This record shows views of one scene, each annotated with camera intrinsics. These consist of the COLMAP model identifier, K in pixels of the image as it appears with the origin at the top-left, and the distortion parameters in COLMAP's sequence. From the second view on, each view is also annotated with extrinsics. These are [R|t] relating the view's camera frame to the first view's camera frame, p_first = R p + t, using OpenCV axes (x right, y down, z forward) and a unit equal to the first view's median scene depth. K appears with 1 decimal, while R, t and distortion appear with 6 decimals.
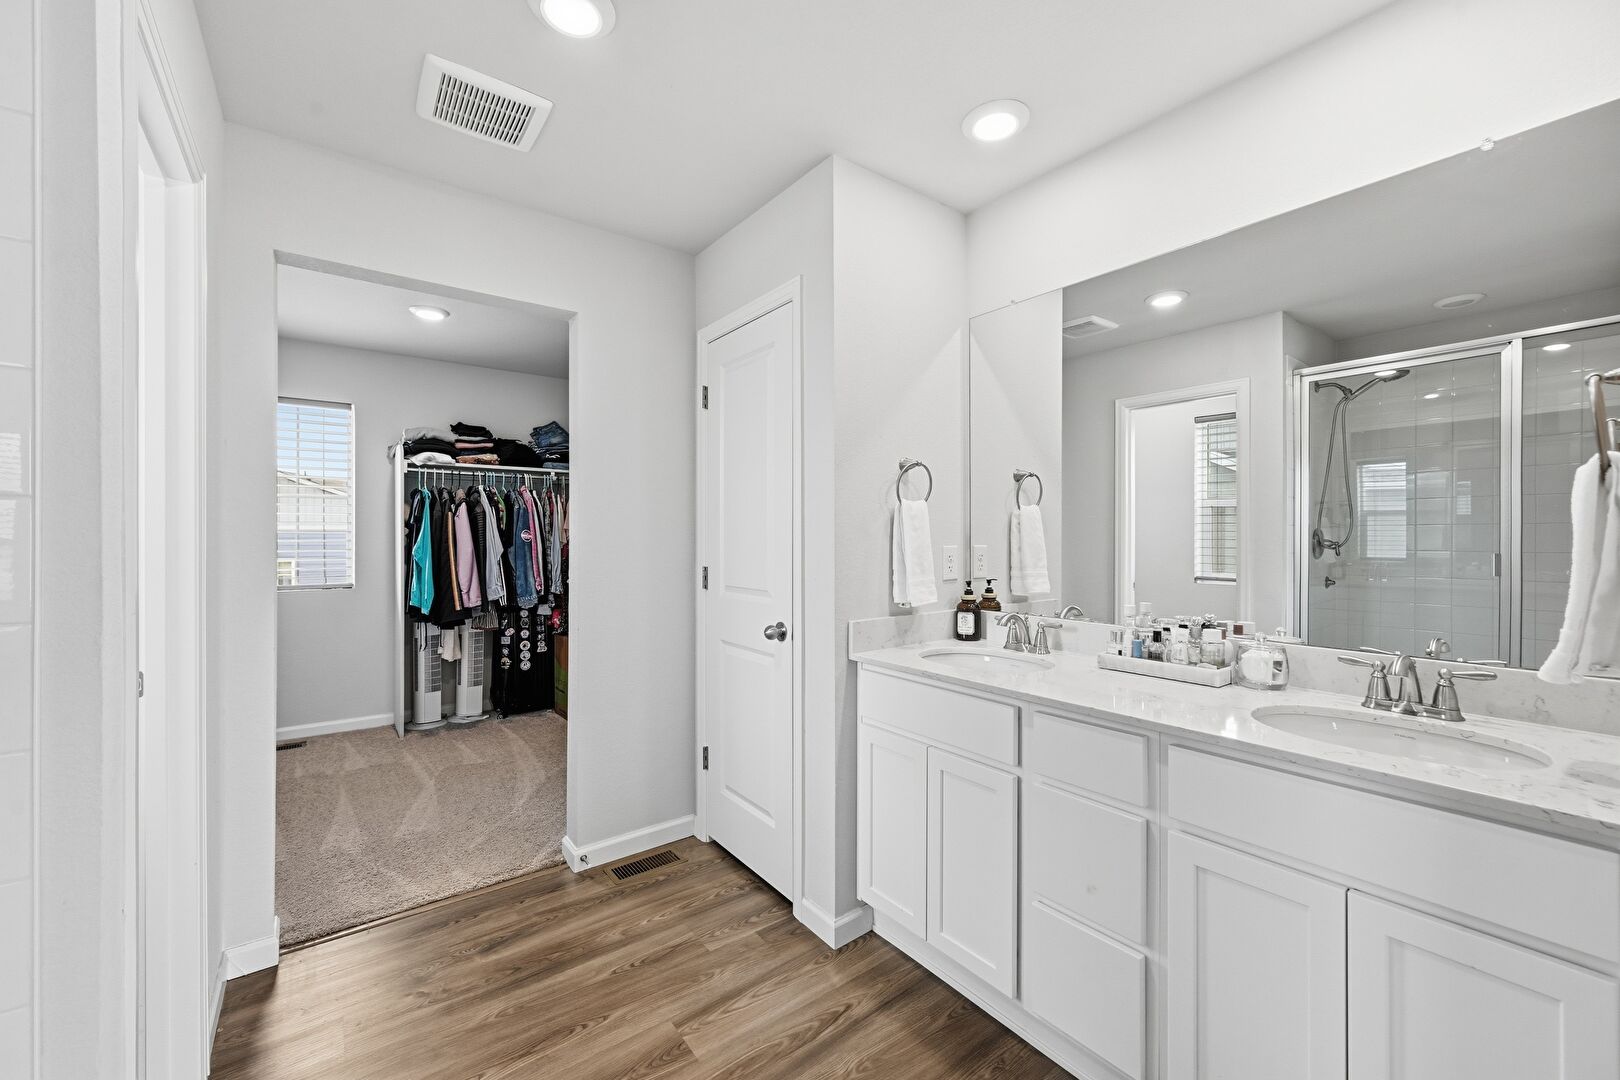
lens RADIAL K [[637.2, 0, 810.0], [0, 637.2, 540.0], [0, 0, 1]] dist [-0.000489, -0.000034]
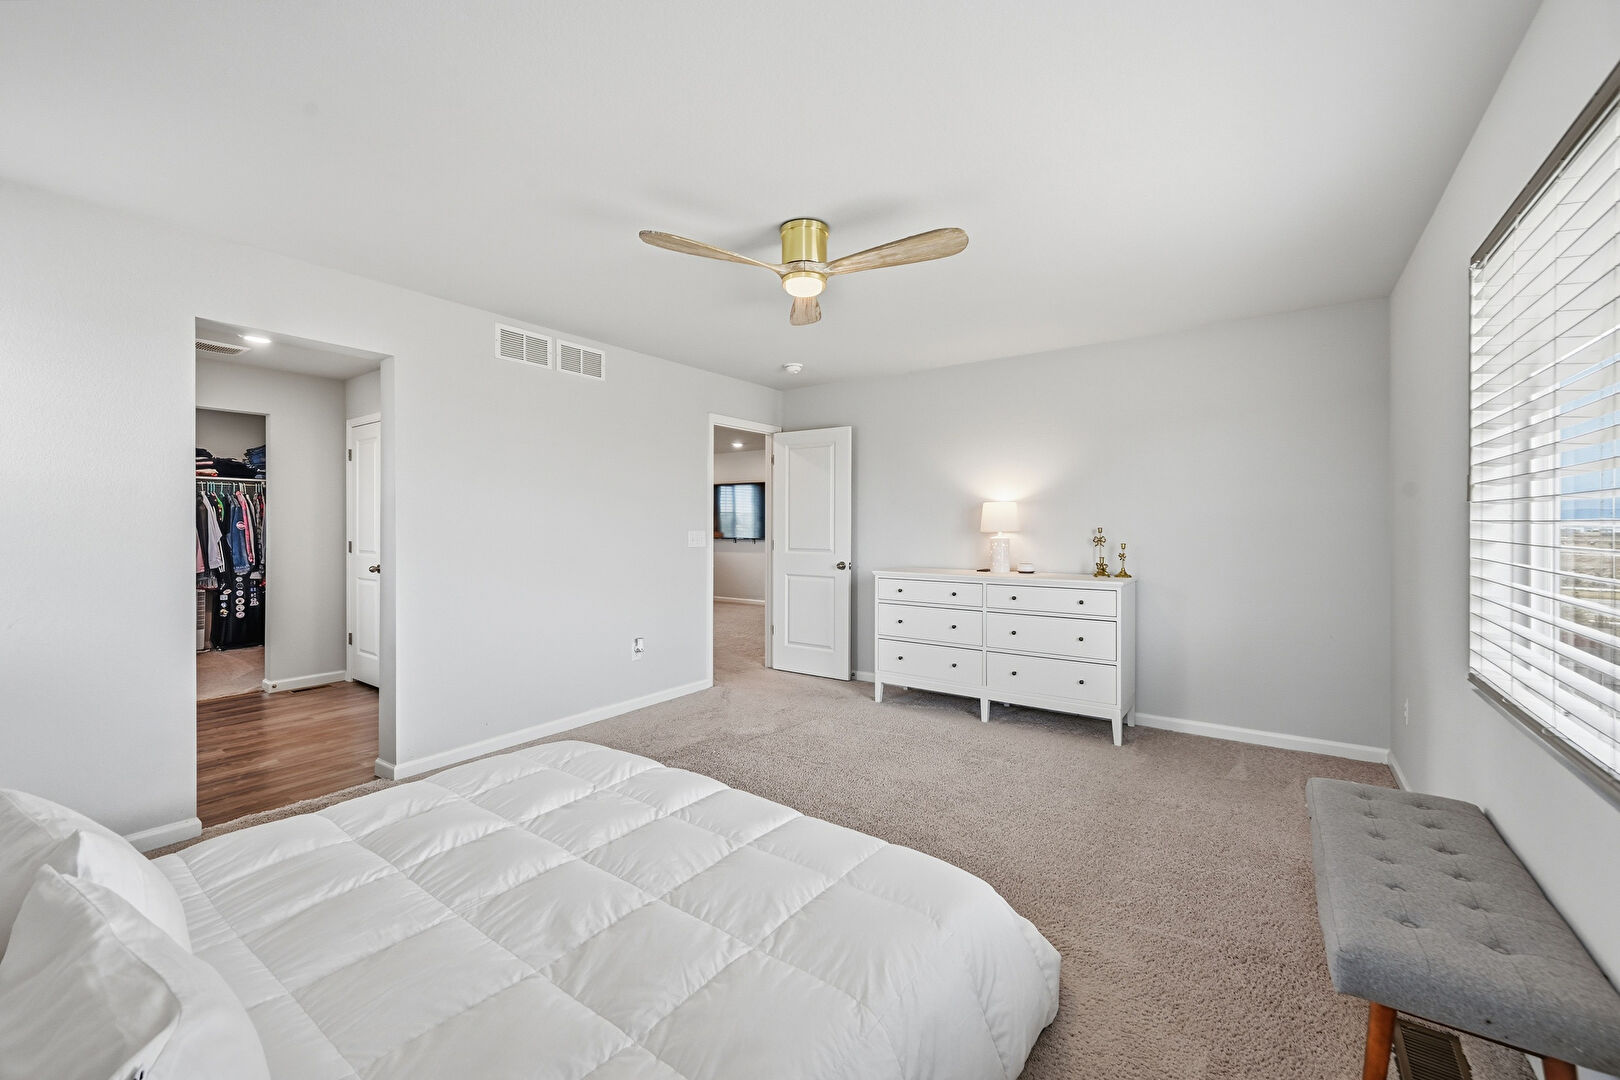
lens RADIAL K [[648.2, 0, 810.0], [0, 648.2, 540.0], [0, 0, 1]] dist [-0.001091, -0.000182]
pose [[0.955740, 0.001506, 0.294209, 0.373390], [-0.003803, 0.999967, 0.007236, 0.010671], [-0.294188, -0.008035, 0.955714, -0.821050]]
